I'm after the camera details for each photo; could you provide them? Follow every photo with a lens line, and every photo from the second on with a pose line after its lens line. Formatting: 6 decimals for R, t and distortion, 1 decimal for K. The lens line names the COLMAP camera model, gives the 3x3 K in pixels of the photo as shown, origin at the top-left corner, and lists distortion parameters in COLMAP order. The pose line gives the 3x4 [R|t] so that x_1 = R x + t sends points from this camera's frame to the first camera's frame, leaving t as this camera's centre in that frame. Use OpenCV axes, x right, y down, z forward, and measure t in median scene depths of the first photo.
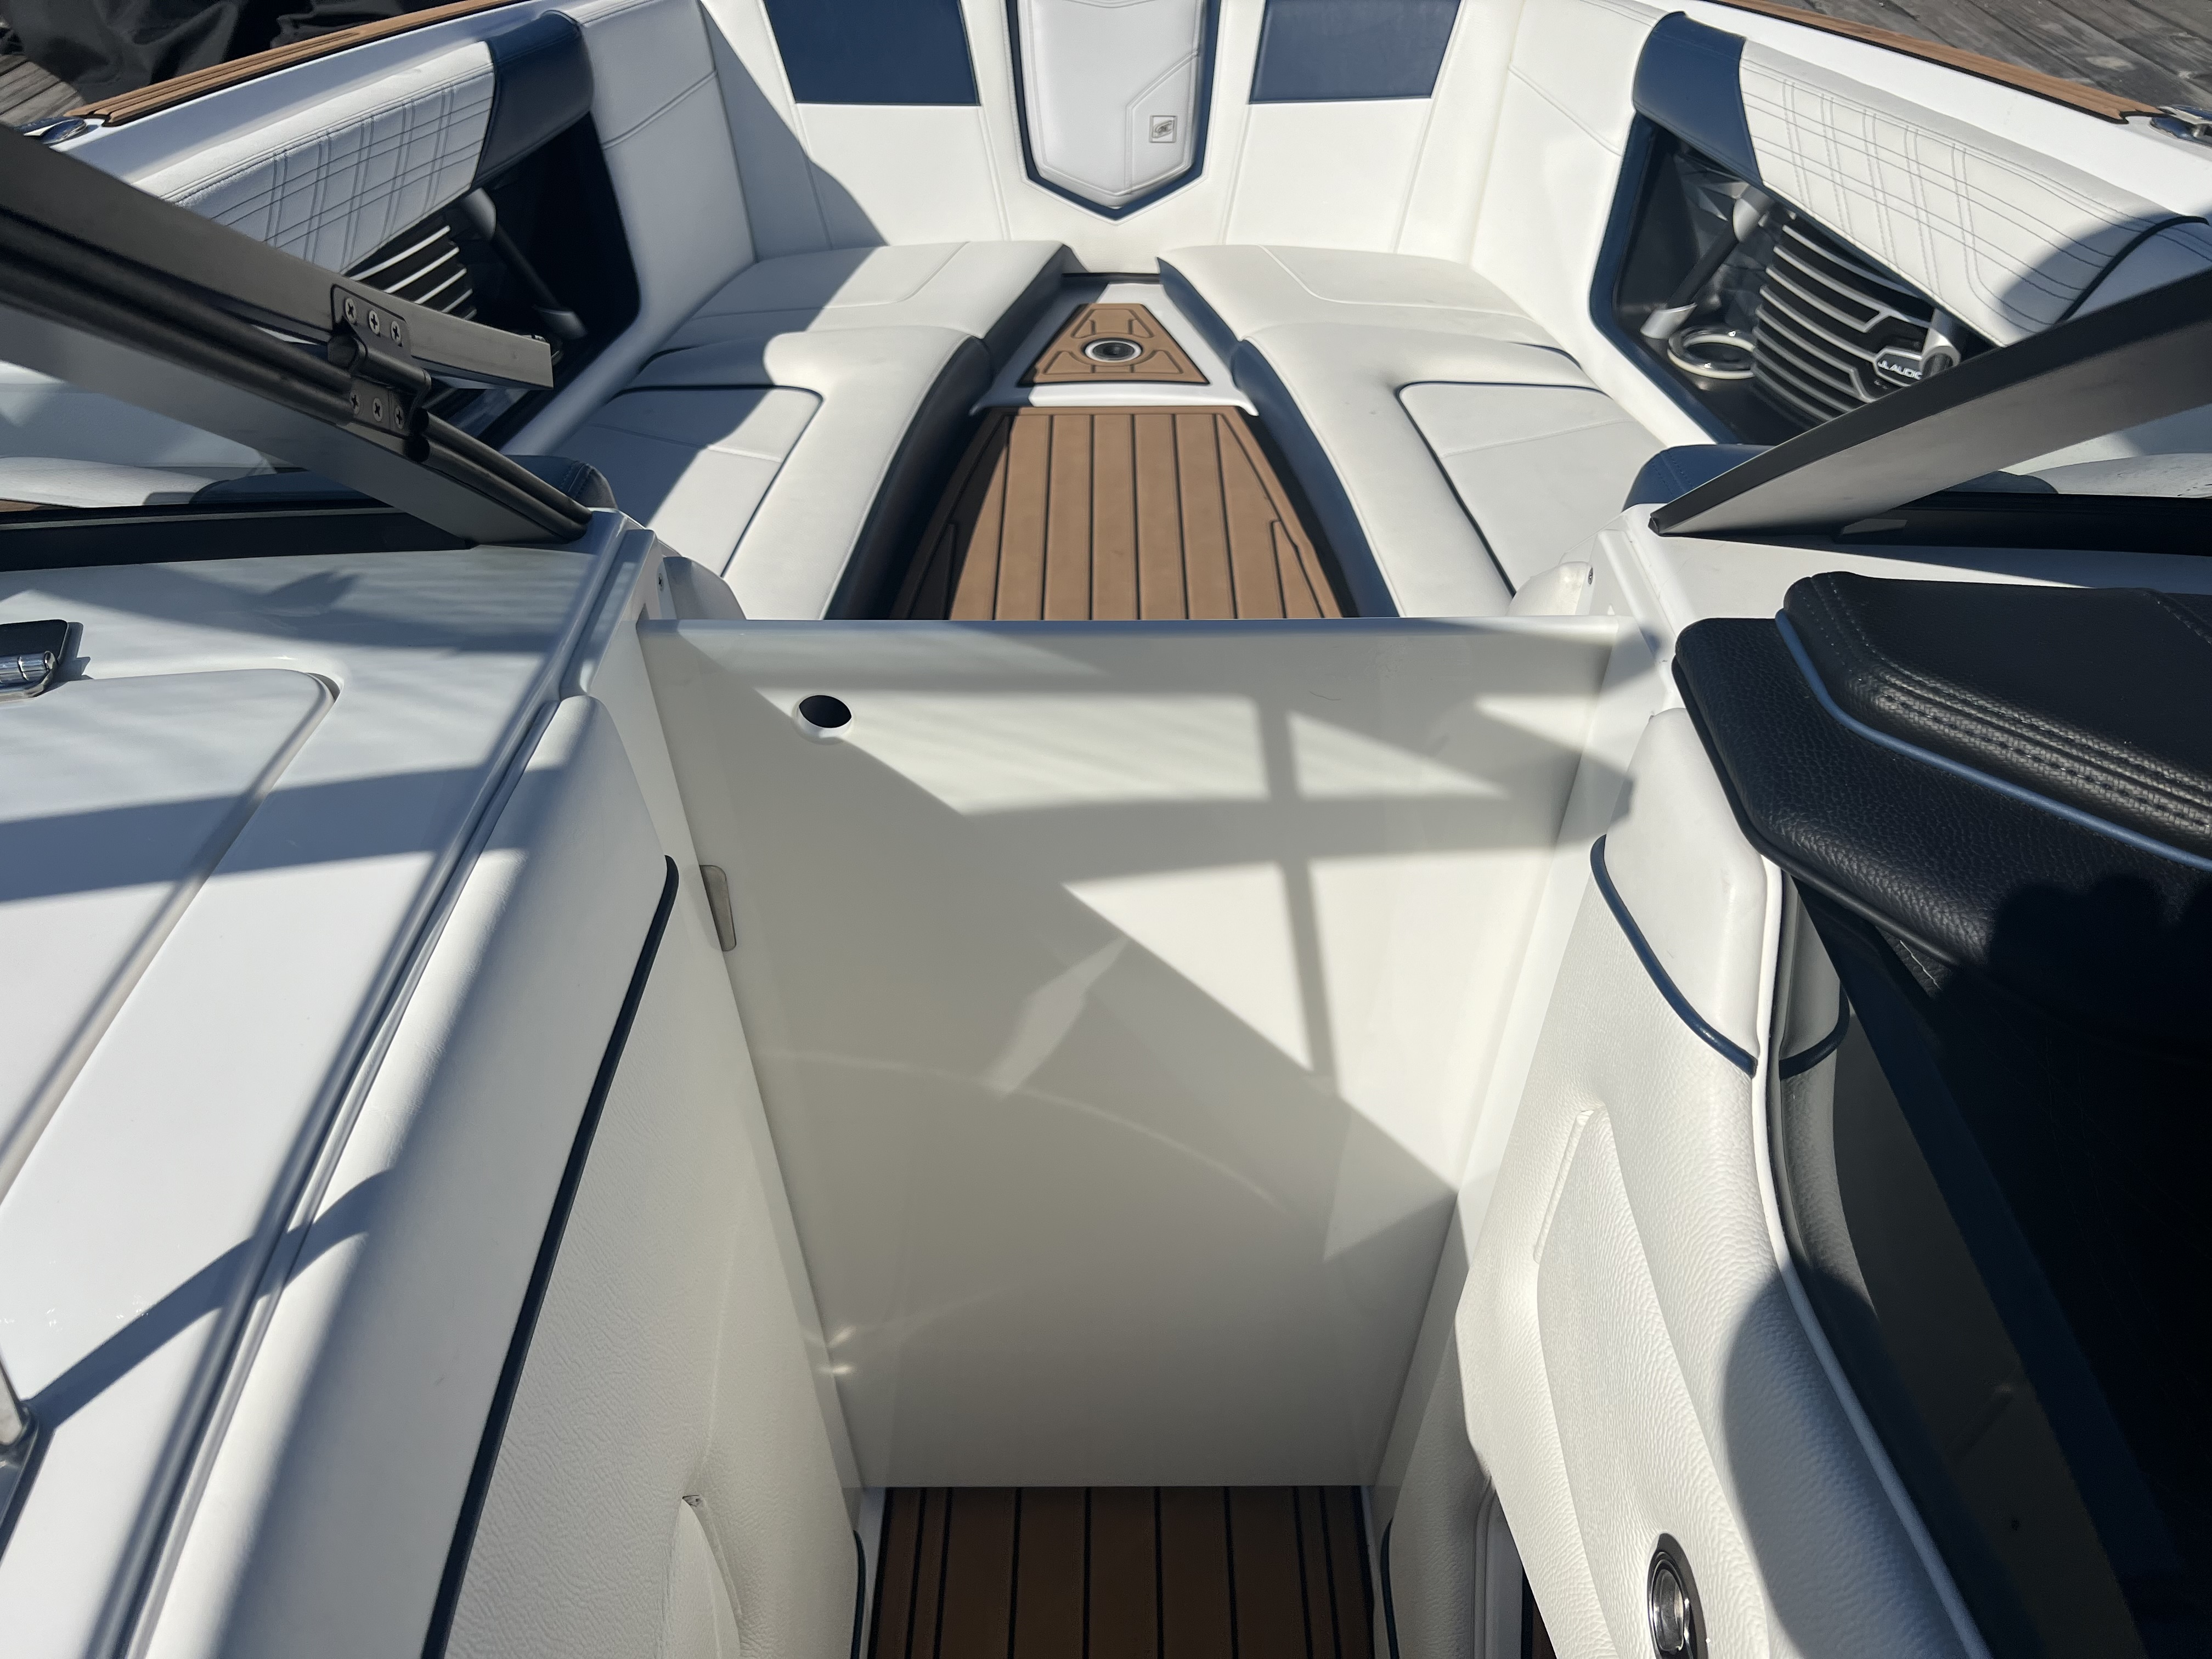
lens RADIAL K [[1621.7, 0, 1106.0], [0, 1621.7, 829.5], [0, 0, 1]] dist [0.005994, -0.006150]
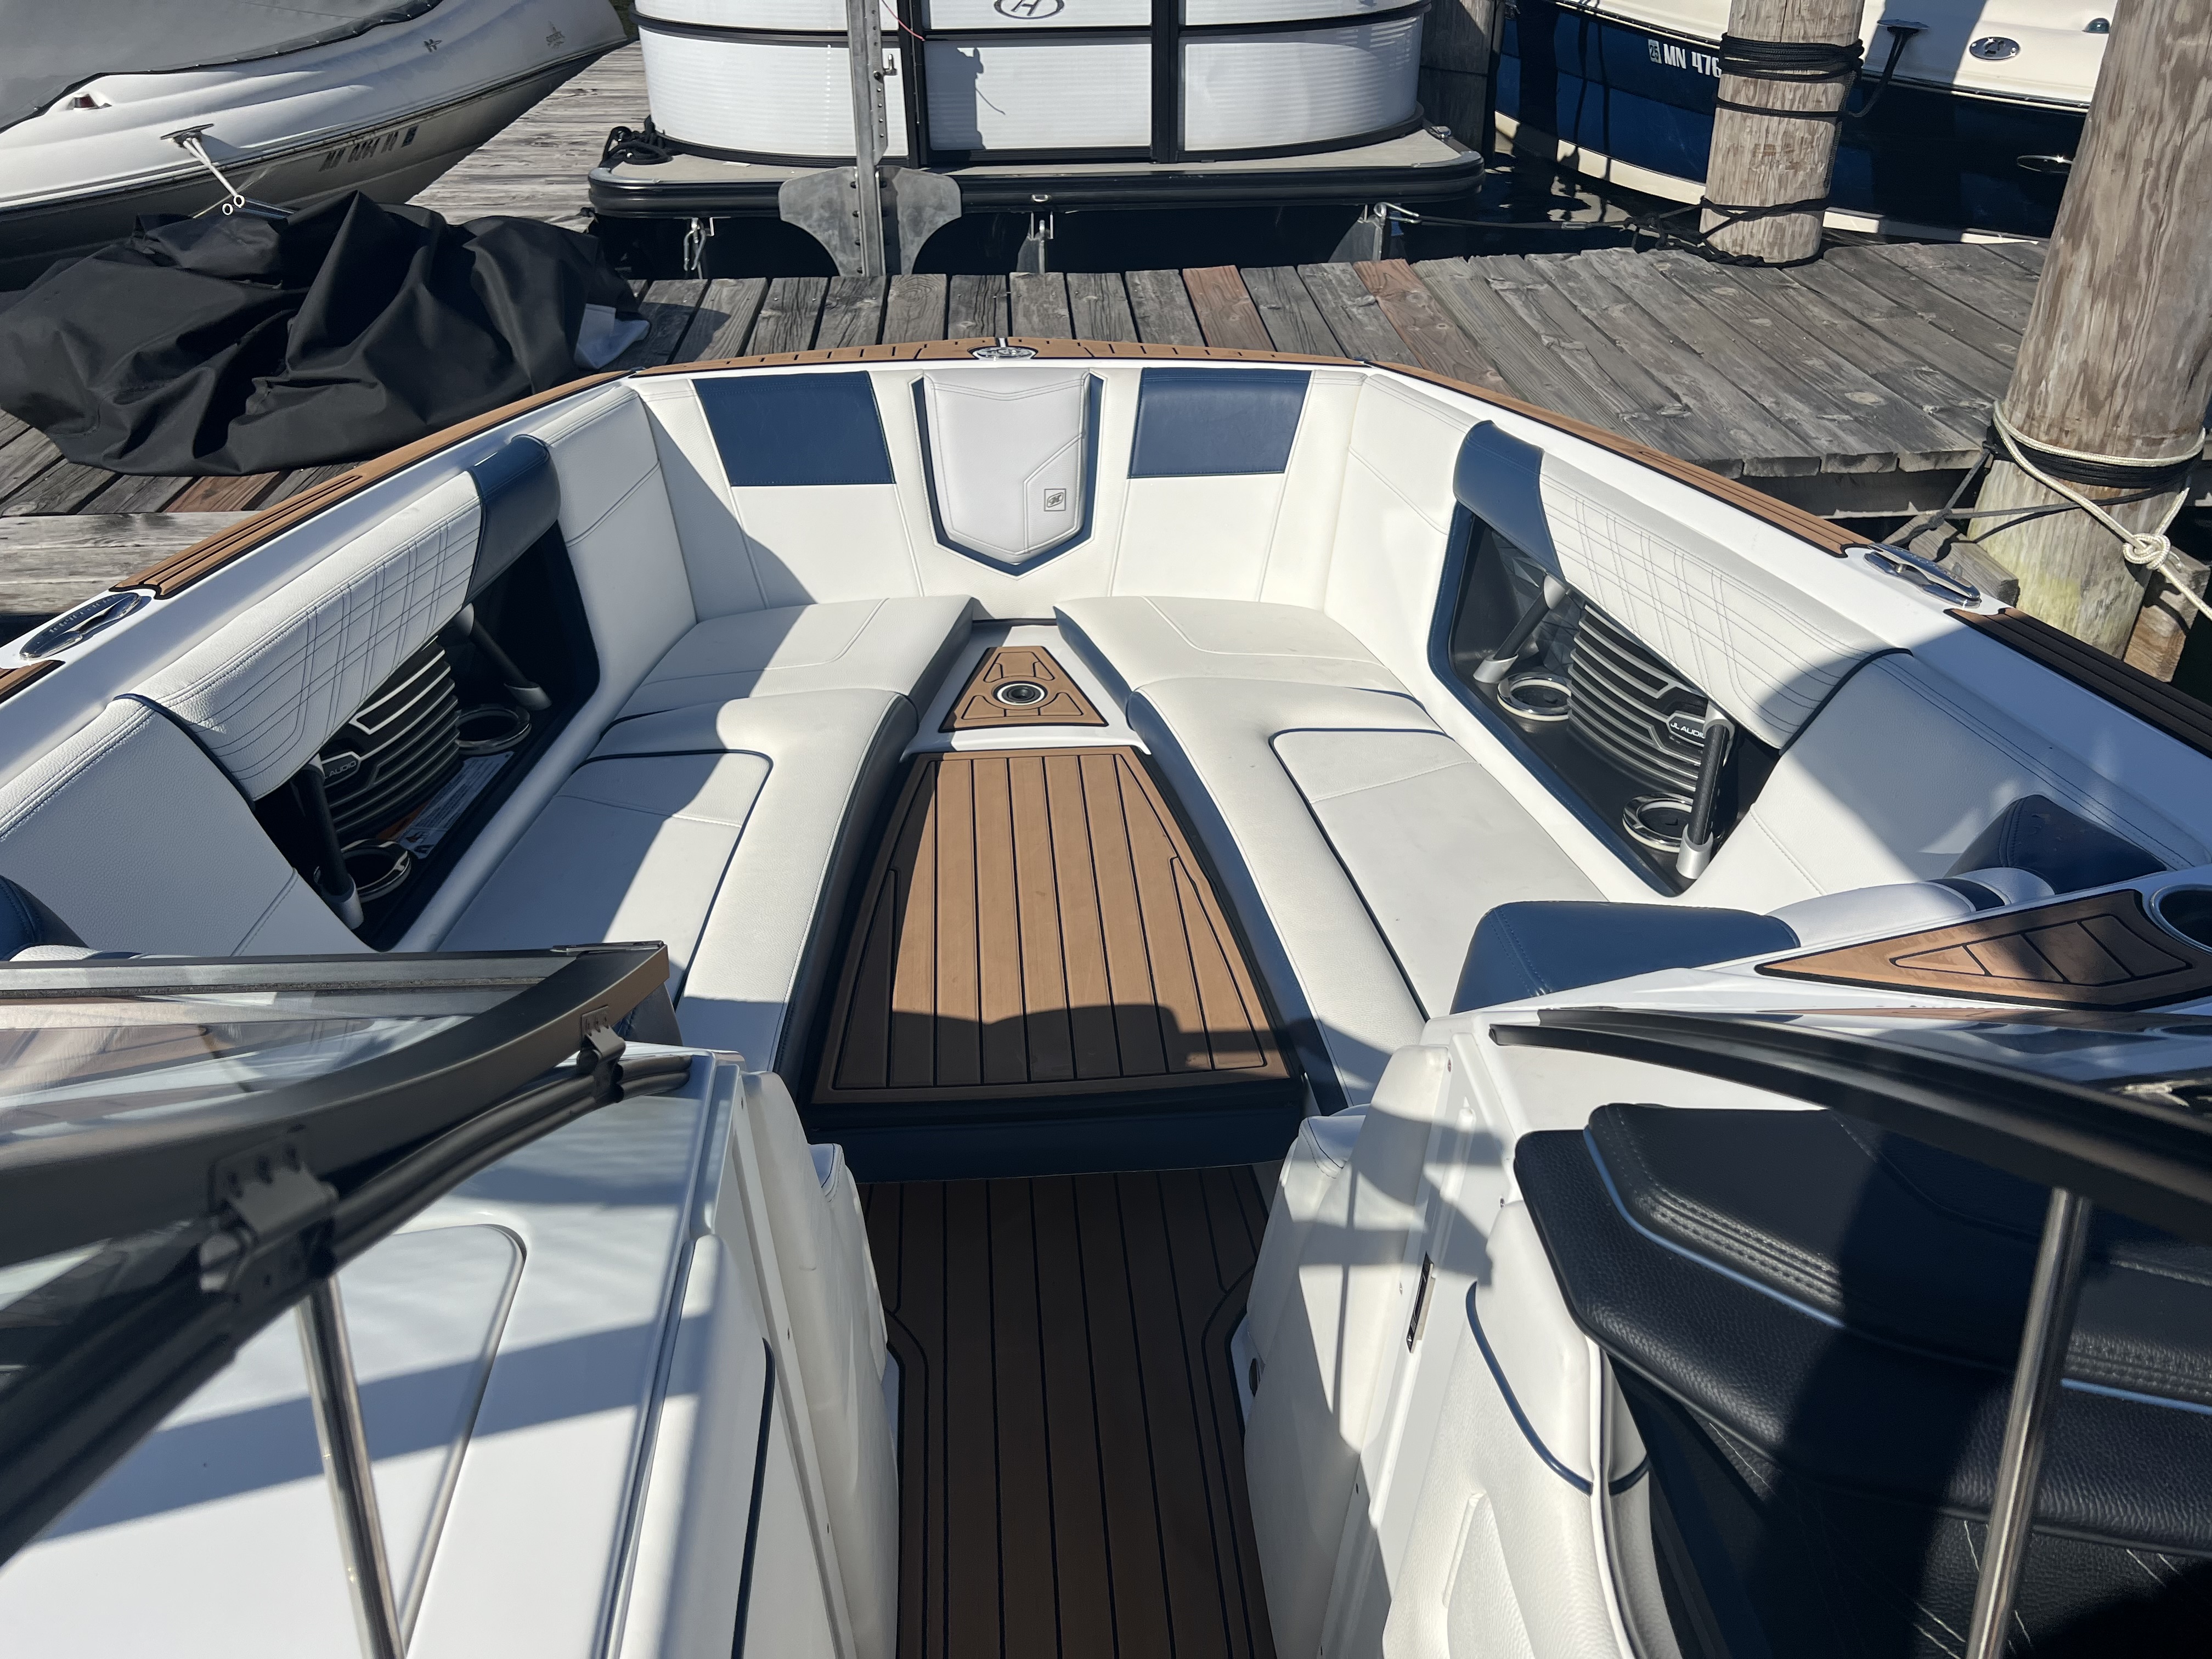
lens RADIAL K [[1654.4, 0, 1092.0], [0, 1654.4, 778.0], [0, 0, 1]] dist [0.140937, -0.316140]
pose [[0.996305, -0.037097, 0.077466, -0.041850], [0.045483, 0.992951, -0.109456, -0.116258], [-0.072859, 0.112575, 0.990968, -0.168019]]
